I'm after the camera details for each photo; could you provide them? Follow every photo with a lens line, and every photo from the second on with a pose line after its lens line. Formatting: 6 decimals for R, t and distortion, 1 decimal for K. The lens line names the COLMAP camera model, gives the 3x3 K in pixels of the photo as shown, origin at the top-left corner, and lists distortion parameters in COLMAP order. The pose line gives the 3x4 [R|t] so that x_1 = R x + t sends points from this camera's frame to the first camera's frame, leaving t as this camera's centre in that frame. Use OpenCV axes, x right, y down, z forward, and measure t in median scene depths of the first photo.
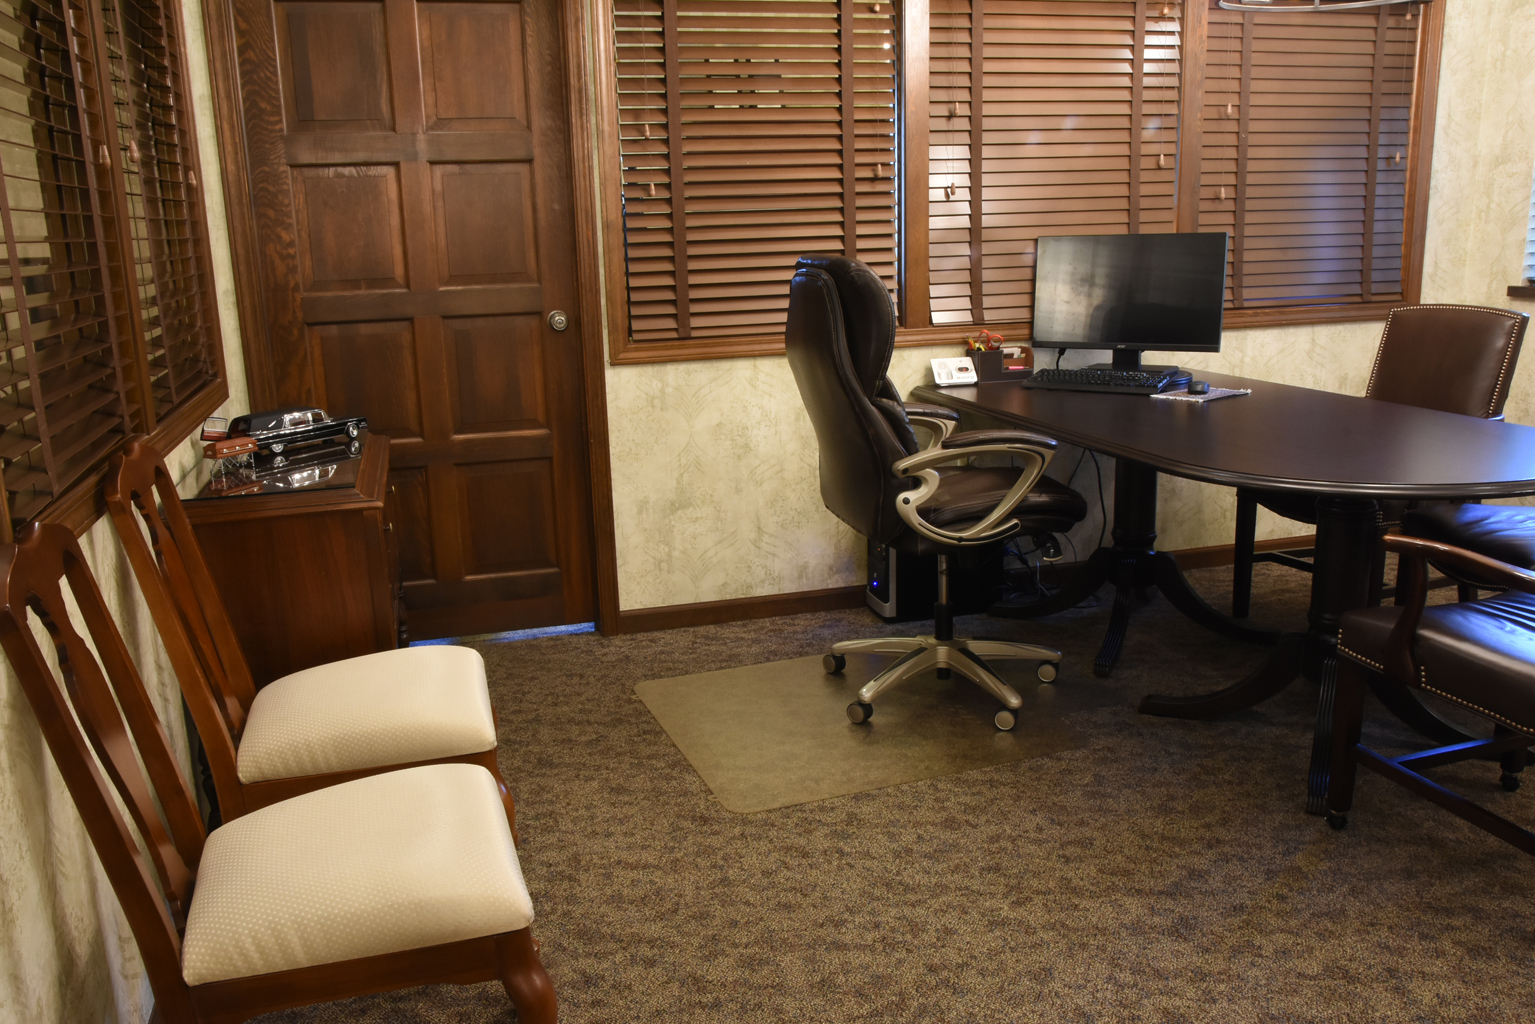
lens RADIAL K [[1271.8, 0, 767.5], [0, 1271.8, 512.0], [0, 0, 1]] dist [-0.077902, 0.061510]
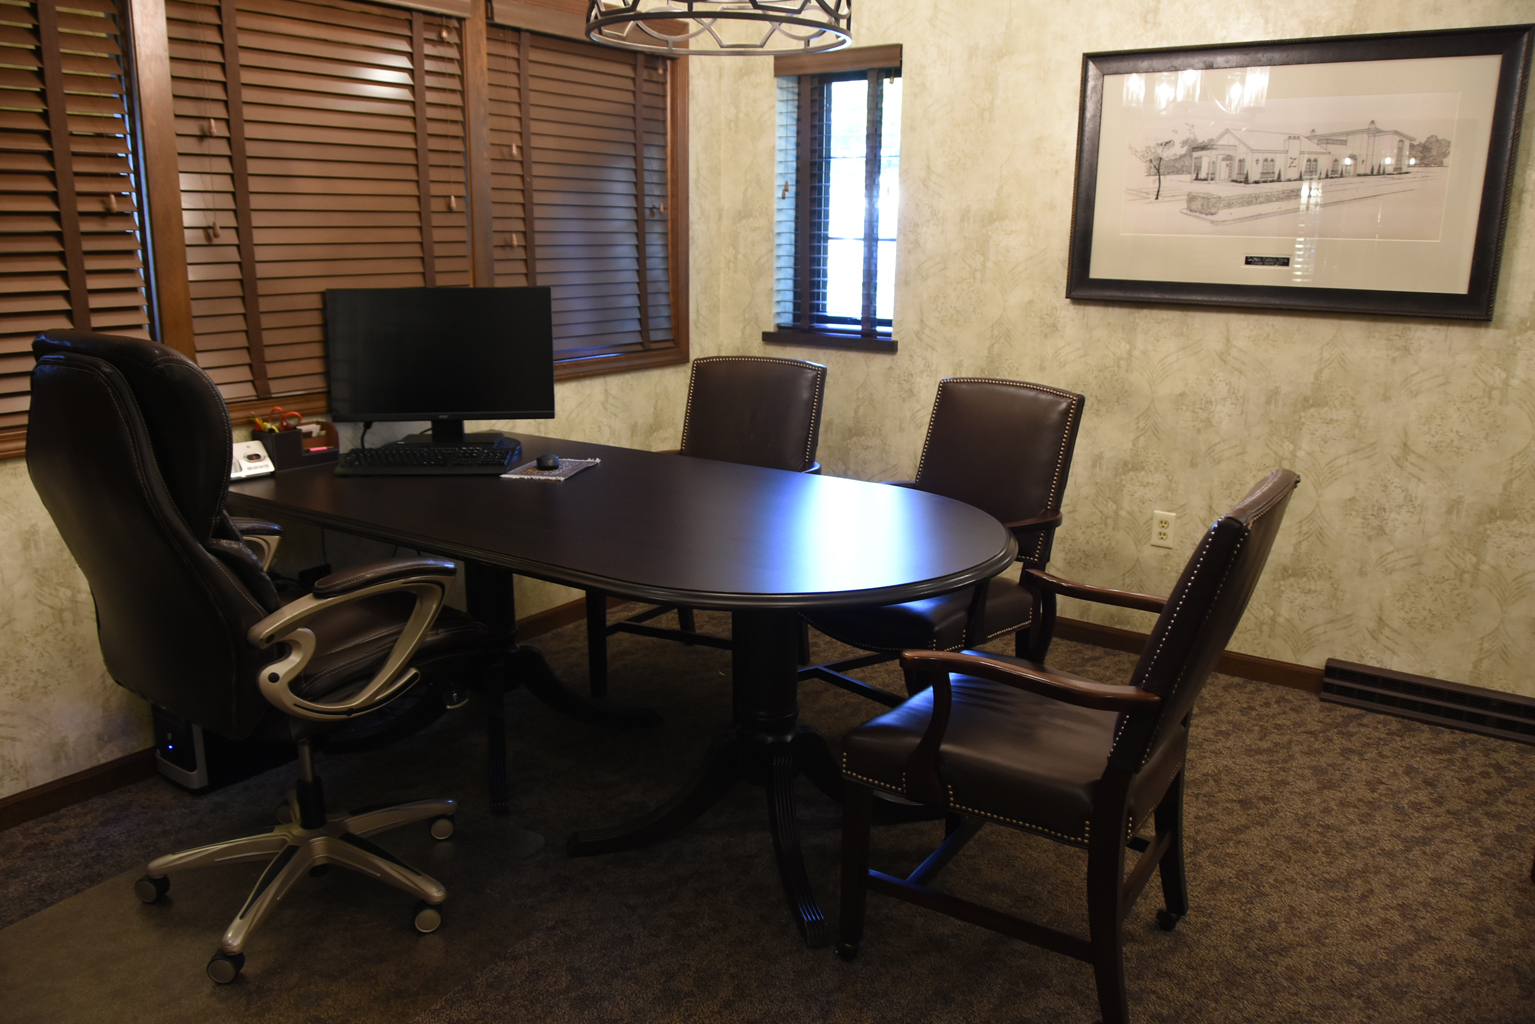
lens RADIAL K [[1163.3, 0, 767.5], [0, 1163.3, 512.0], [0, 0, 1]] dist [-0.049180, 0.005613]
pose [[0.772760, -0.111380, 0.624850, -0.052393], [0.110634, 0.993048, 0.040189, -0.071528], [-0.624982, 0.038073, 0.779710, 0.234423]]
